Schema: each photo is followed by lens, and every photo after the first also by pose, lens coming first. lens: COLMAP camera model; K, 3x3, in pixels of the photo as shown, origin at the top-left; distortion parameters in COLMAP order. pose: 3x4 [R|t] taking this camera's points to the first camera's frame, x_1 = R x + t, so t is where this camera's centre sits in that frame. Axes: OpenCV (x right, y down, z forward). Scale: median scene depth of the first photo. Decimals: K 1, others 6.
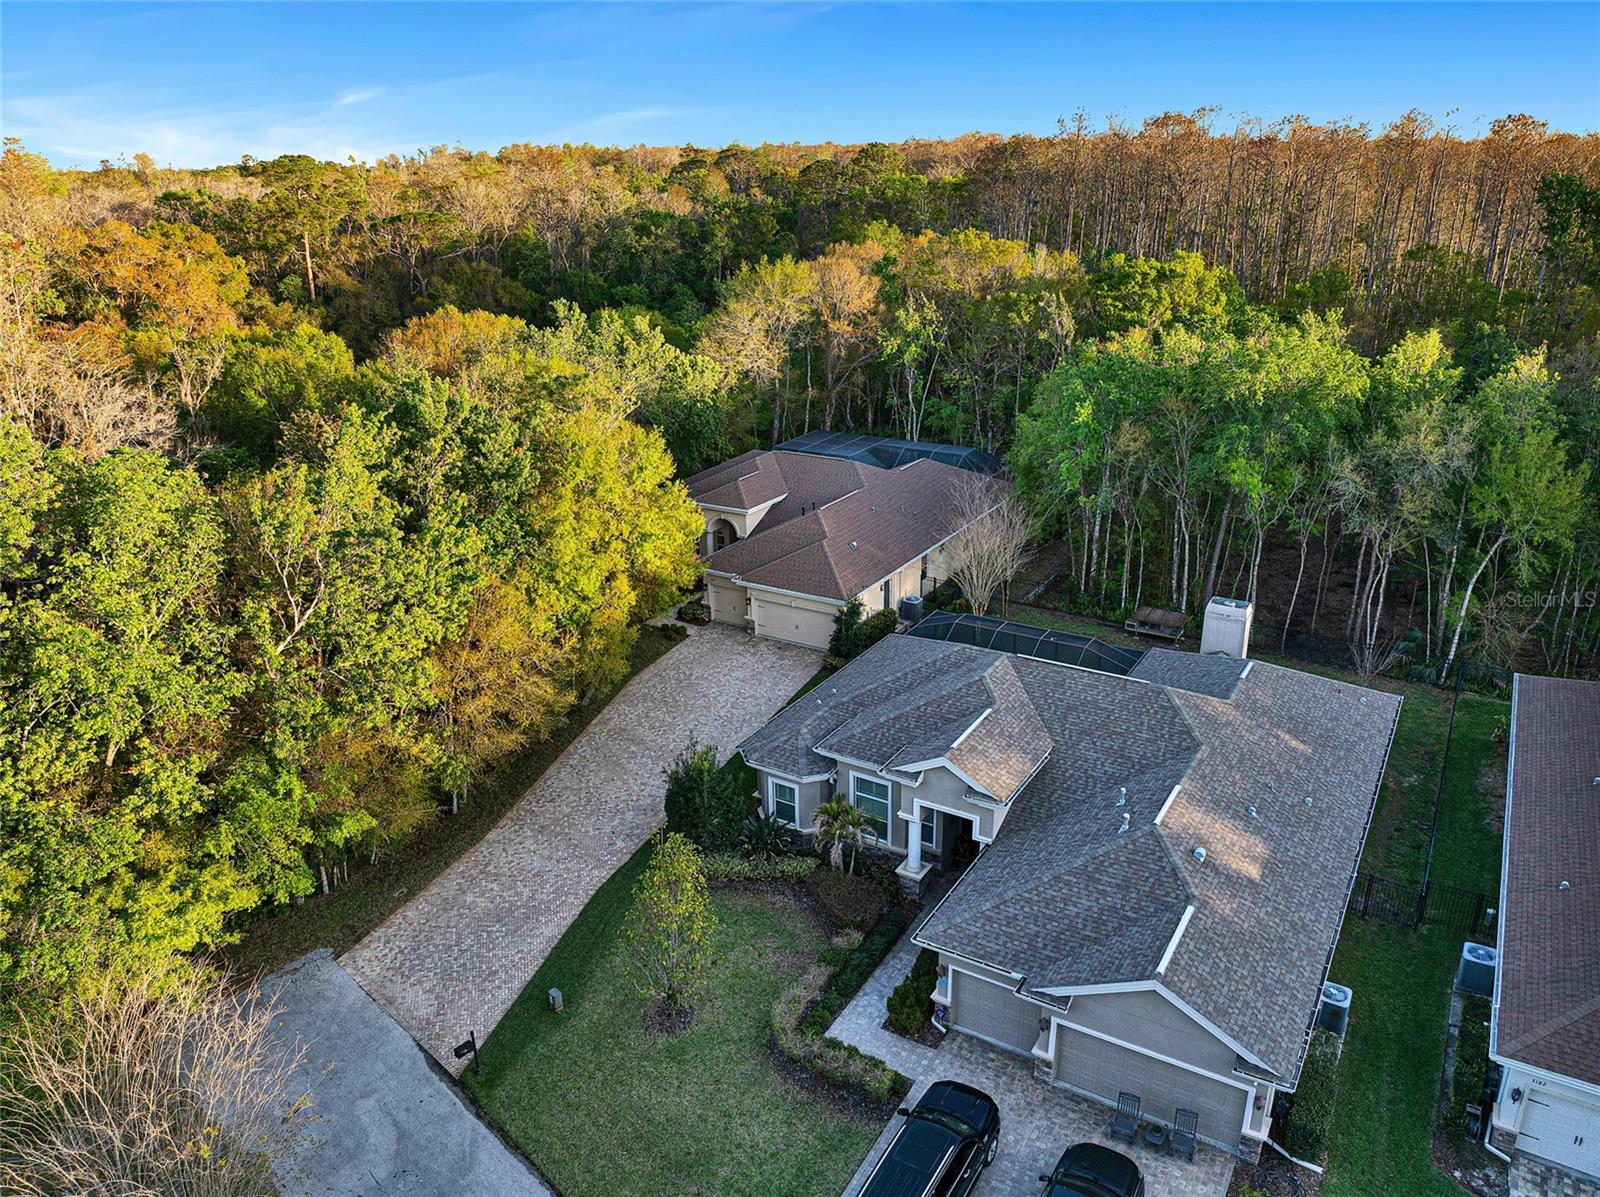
lens RADIAL K [[1143.0, 0, 800.0], [0, 1143.0, 598.5], [0, 0, 1]] dist [-0.047739, 0.011183]
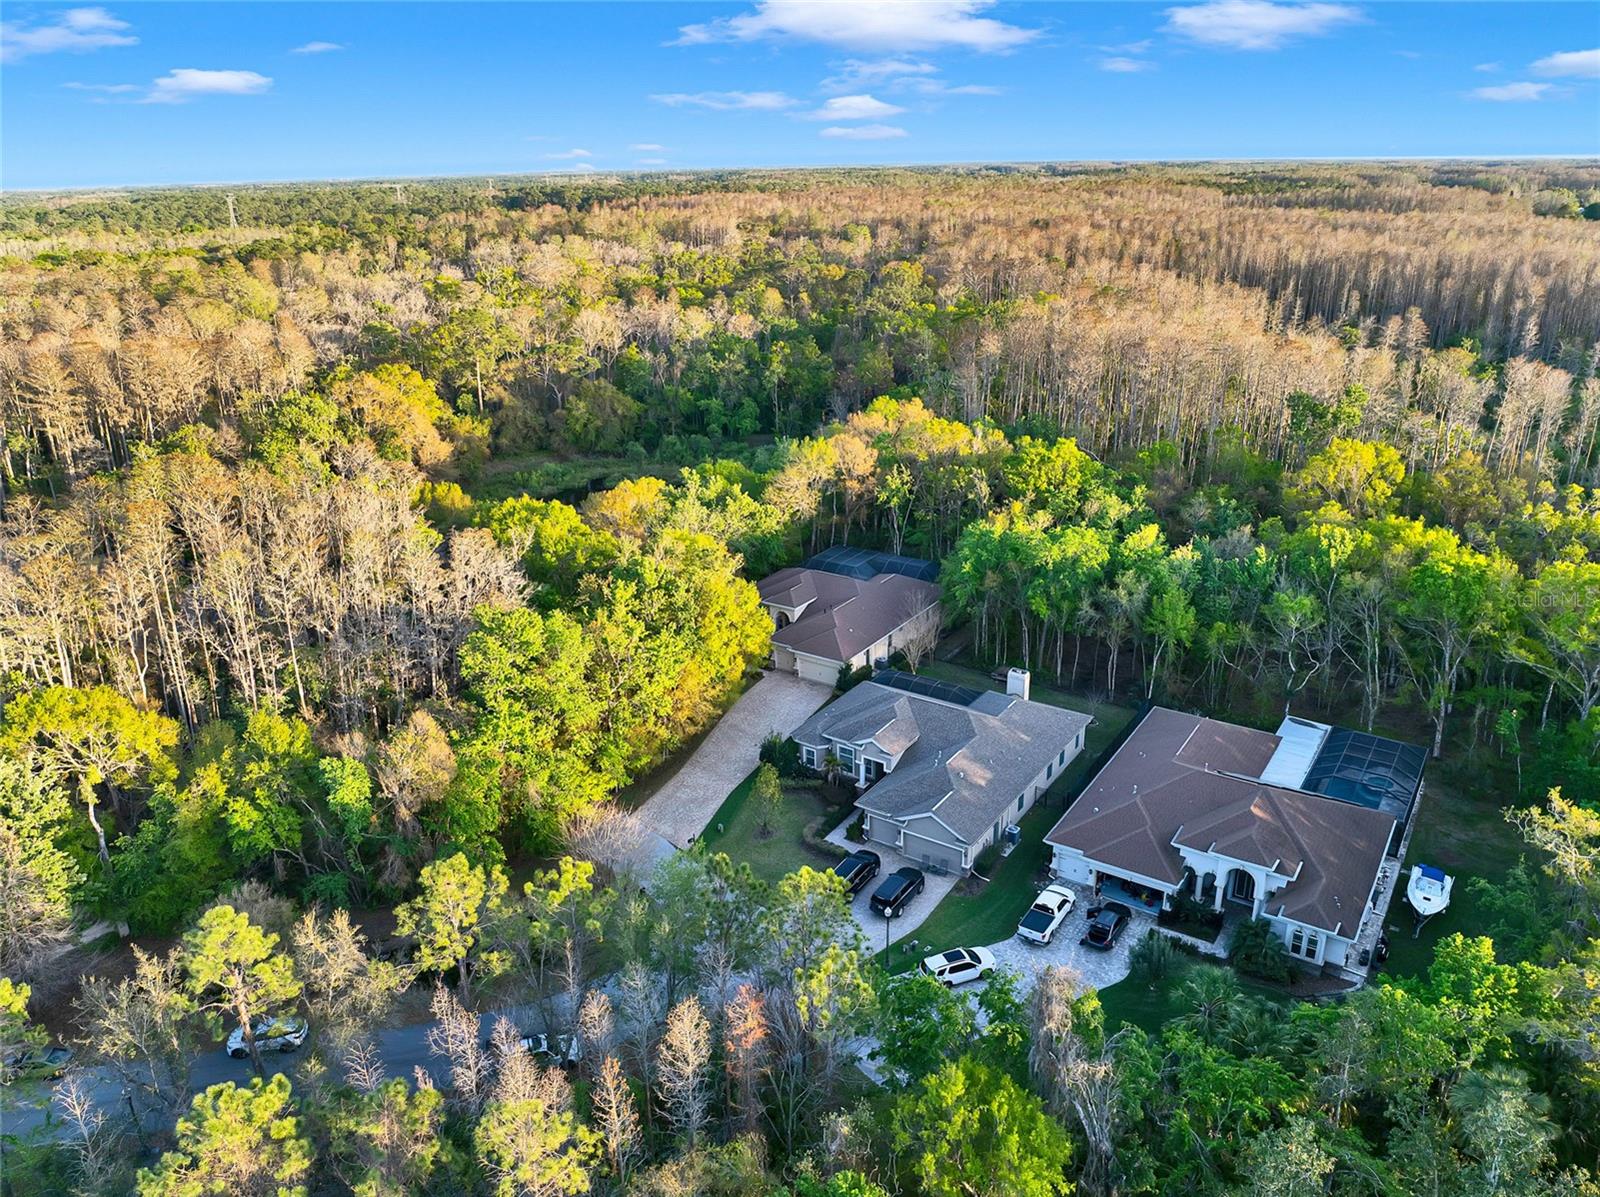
lens RADIAL K [[1150.5, 0, 800.0], [0, 1150.5, 598.5], [0, 0, 1]] dist [-0.071163, 0.039824]
pose [[0.999157, 0.011775, -0.039320, 0.040232], [-0.011690, 0.999929, 0.002414, -0.112593], [0.039346, -0.001952, 0.999224, -0.997560]]
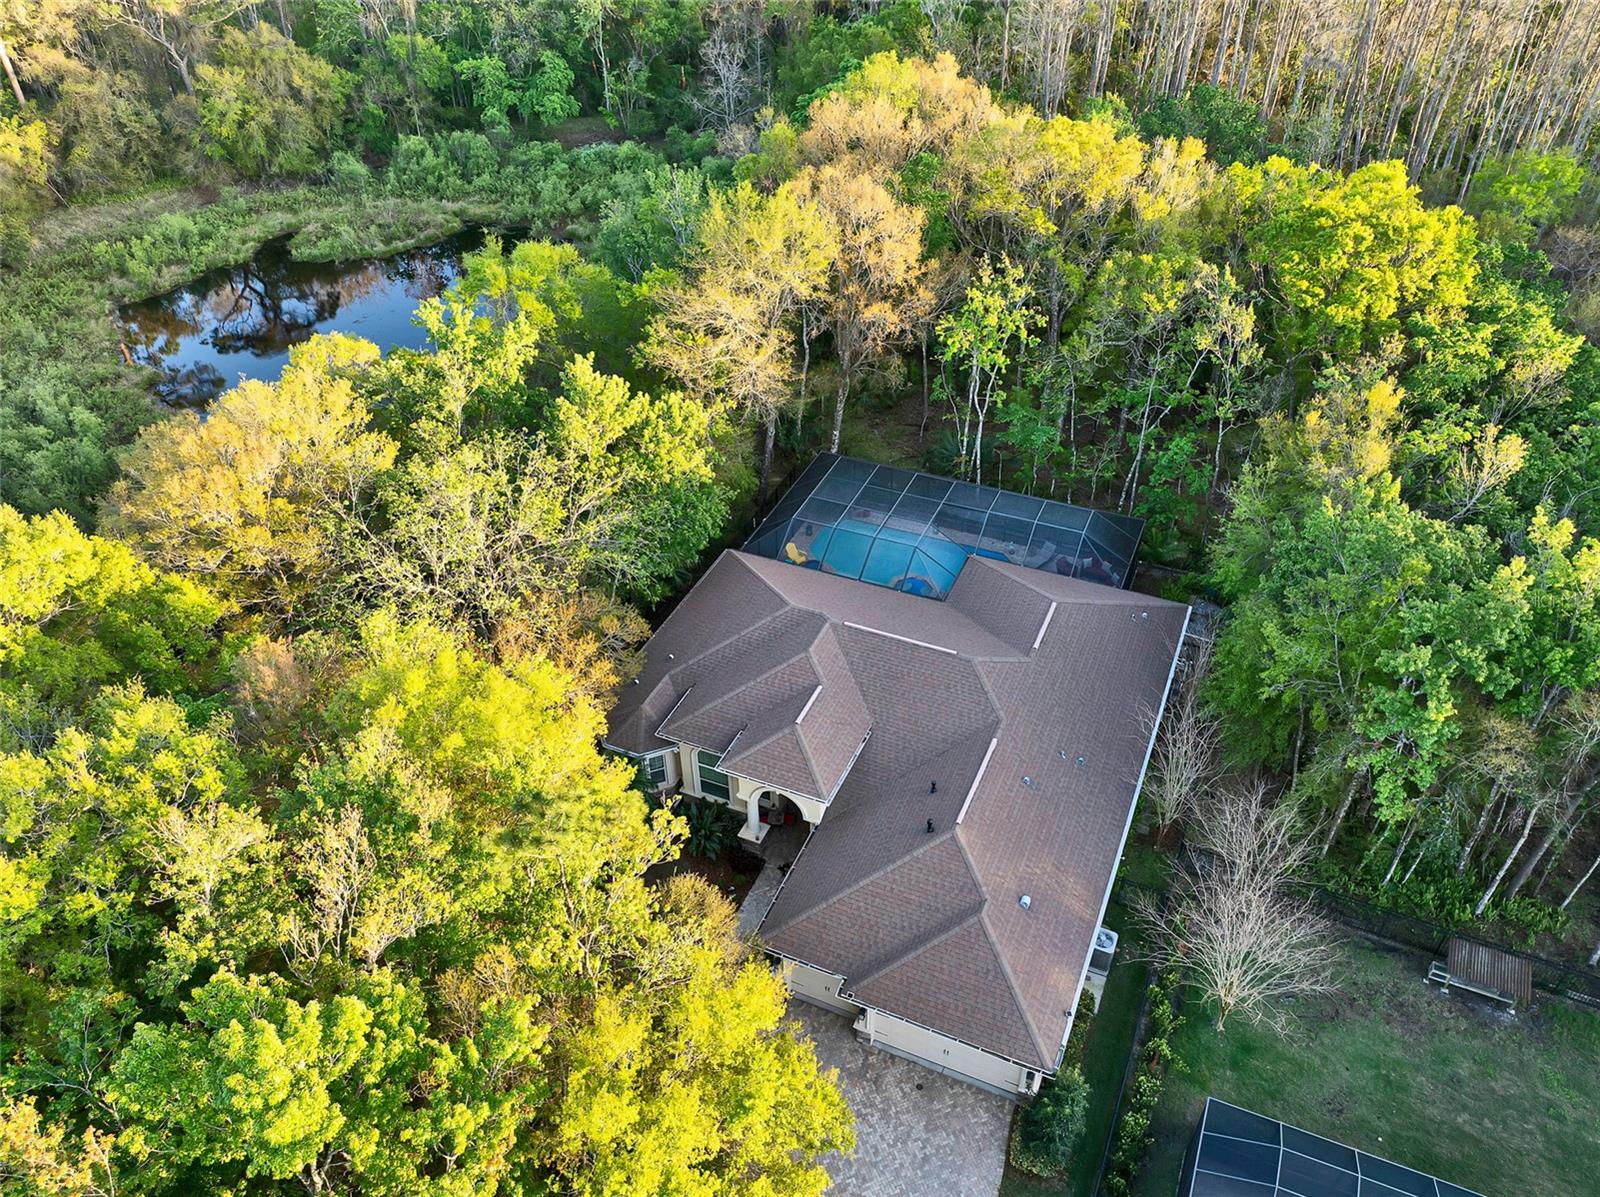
lens RADIAL K [[1150.5, 0, 800.0], [0, 1150.5, 598.5], [0, 0, 1]] dist [-0.071163, 0.039824]
pose [[0.991620, -0.080723, 0.100864, -0.126728], [0.046925, 0.952484, 0.300952, -0.416952], [-0.120365, -0.293697, 0.948290, 0.519345]]
